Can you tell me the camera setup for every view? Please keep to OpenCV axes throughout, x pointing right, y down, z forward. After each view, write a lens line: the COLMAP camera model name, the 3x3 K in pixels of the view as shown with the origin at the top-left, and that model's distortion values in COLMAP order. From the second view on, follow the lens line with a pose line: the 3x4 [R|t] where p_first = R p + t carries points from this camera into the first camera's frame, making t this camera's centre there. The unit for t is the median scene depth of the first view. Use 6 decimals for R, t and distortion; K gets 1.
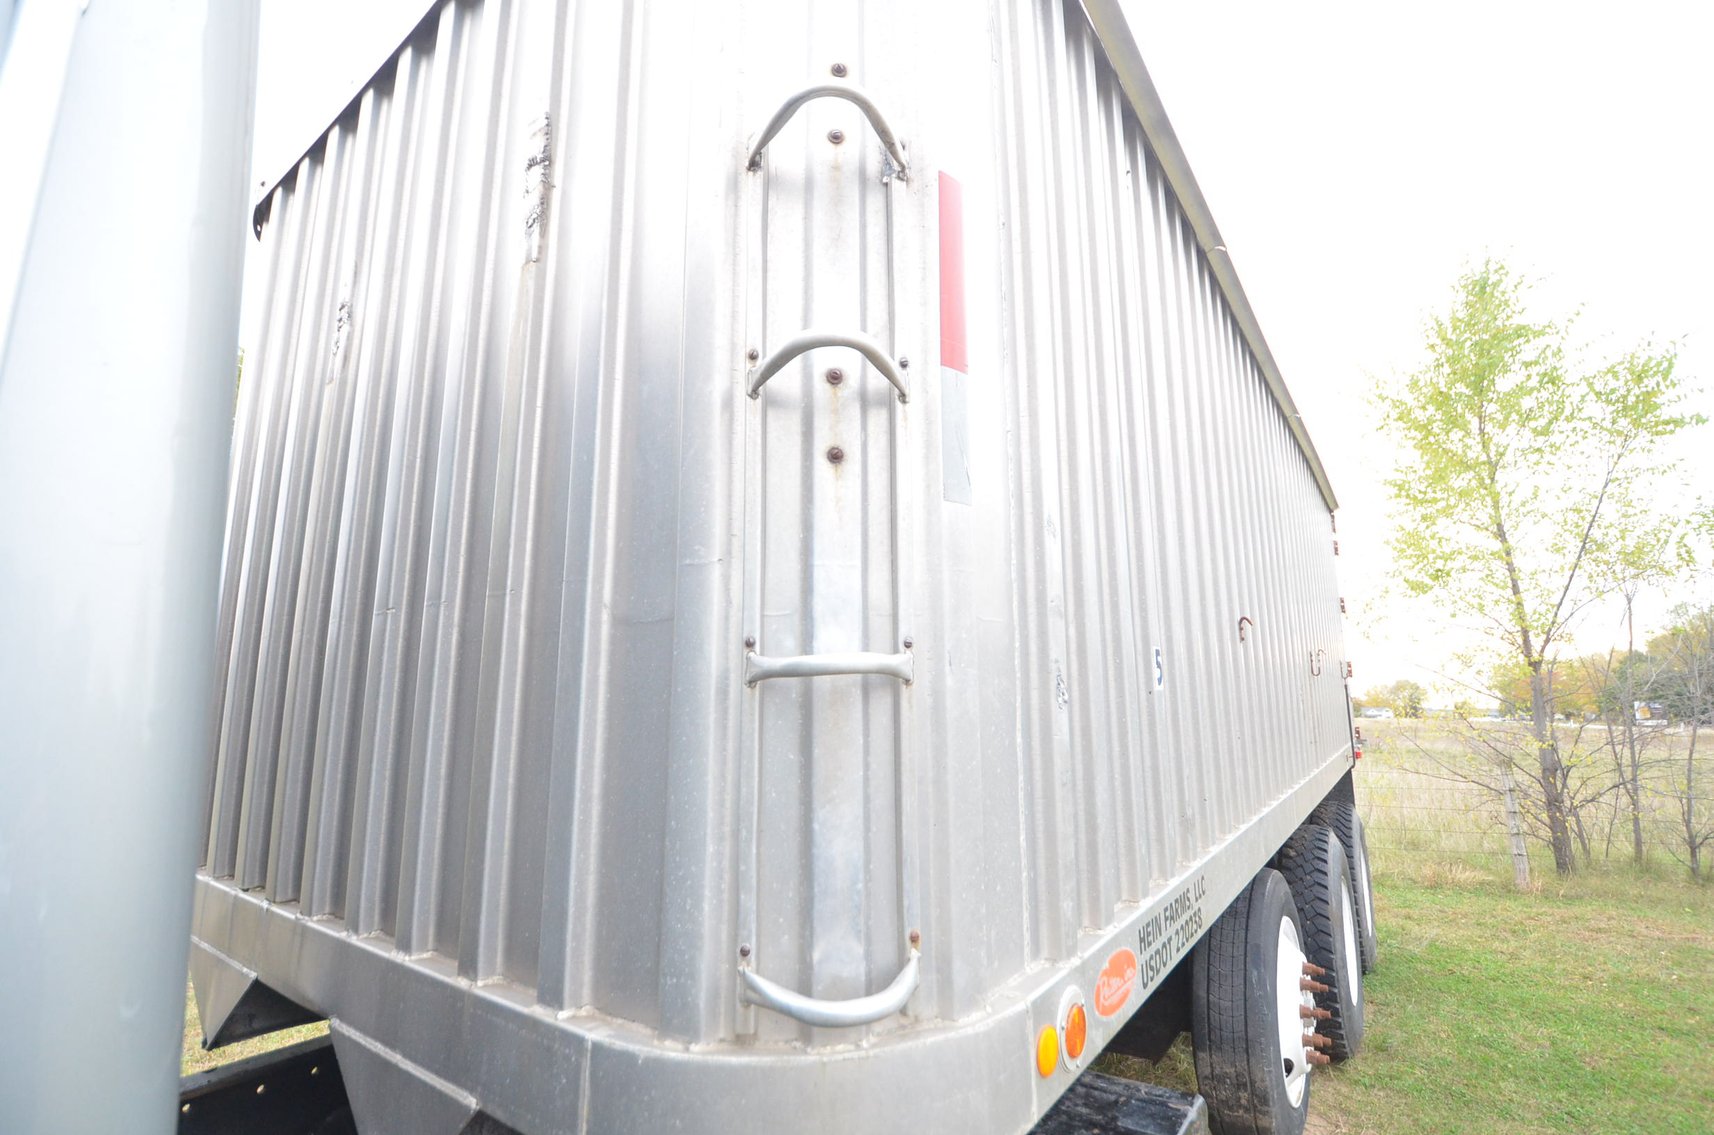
lens RADIAL K [[771.1, 0, 857.0], [0, 771.1, 567.5], [0, 0, 1]] dist [-0.033189, -0.000030]
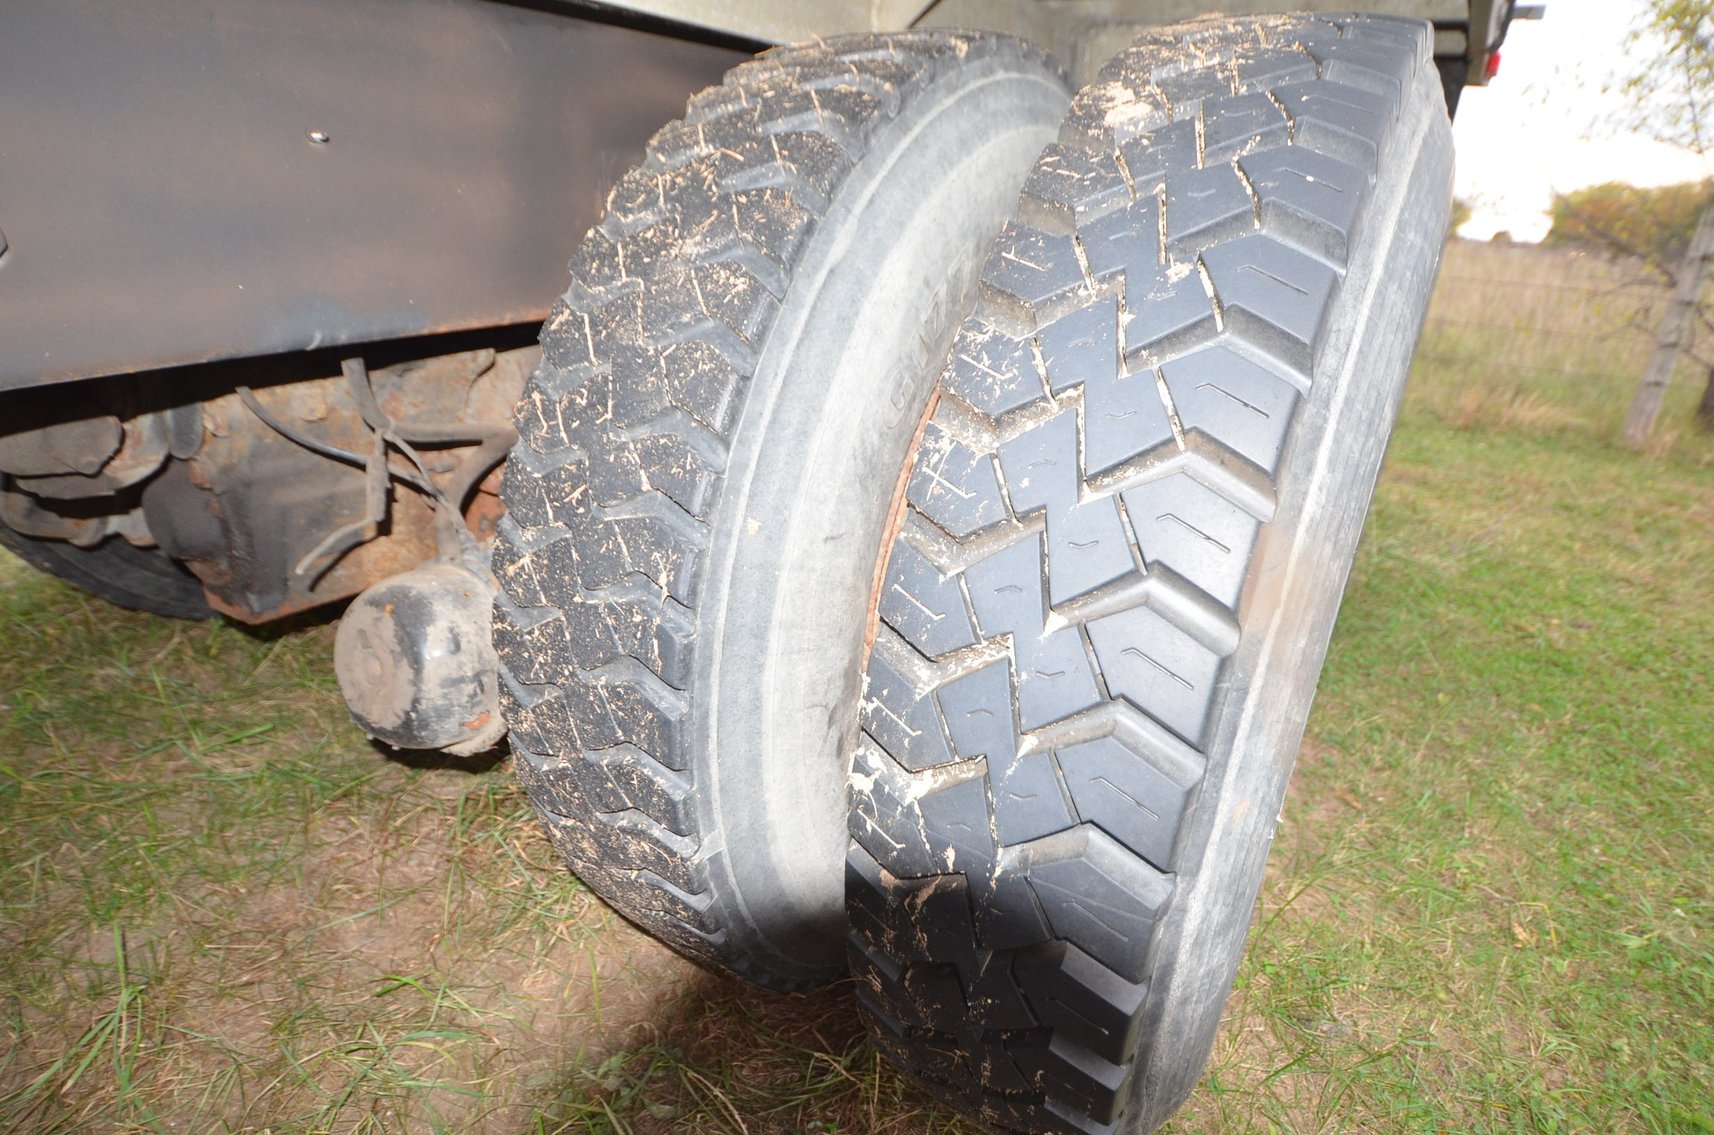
lens RADIAL K [[856.4, 0, 864.4], [0, 856.4, 570.1], [0, 0, 1]] dist [0.023996, -0.031369]
pose [[0.995625, 0.029387, 0.088693, 0.291124], [-0.074130, 0.826270, 0.558375, 0.203822], [-0.056876, -0.562507, 0.824834, 0.474531]]
